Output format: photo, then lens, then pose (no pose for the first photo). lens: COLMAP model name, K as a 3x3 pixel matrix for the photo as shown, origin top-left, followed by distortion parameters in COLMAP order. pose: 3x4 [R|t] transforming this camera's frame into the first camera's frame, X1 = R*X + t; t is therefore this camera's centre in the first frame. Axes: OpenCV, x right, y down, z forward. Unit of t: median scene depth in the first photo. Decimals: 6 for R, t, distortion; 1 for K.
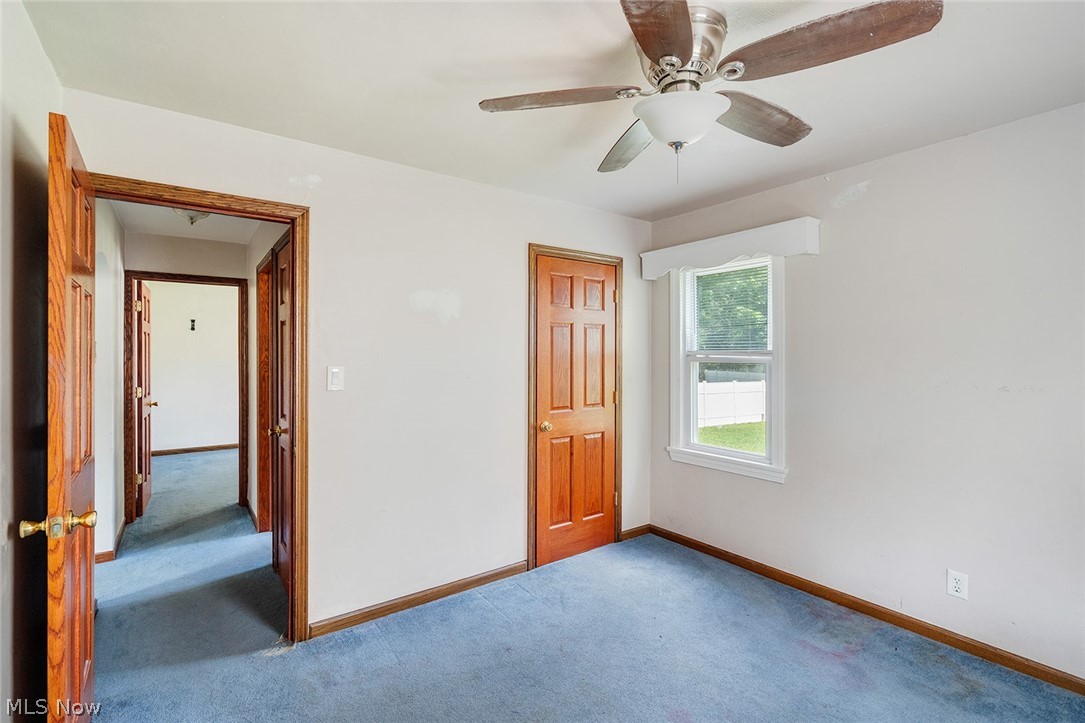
lens RADIAL K [[496.1, 0, 538.0], [0, 496.1, 354.6], [0, 0, 1]] dist [-0.002761, 0.000241]
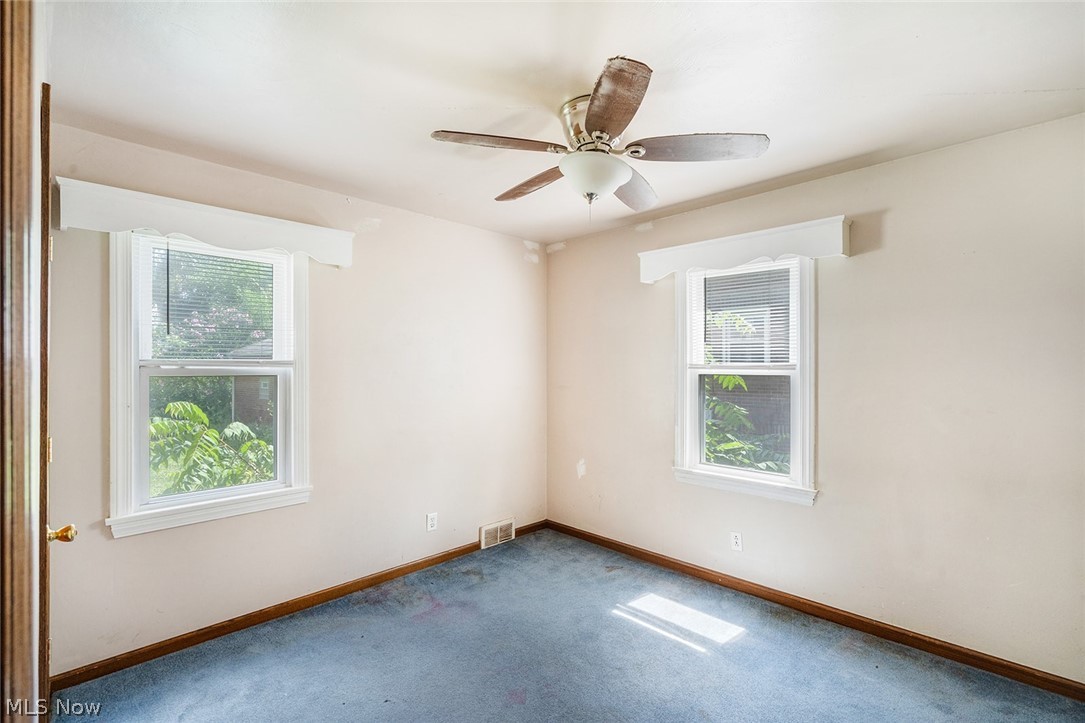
lens RADIAL K [[496.1, 0, 545.9], [0, 496.1, 367.1], [0, 0, 1]] dist [-0.002761, 0.000241]
pose [[-0.161781, -0.006441, 0.986806, -0.539594], [0.000184, 0.999978, 0.006557, -0.001995], [-0.986827, 0.001242, -0.161777, 0.752515]]
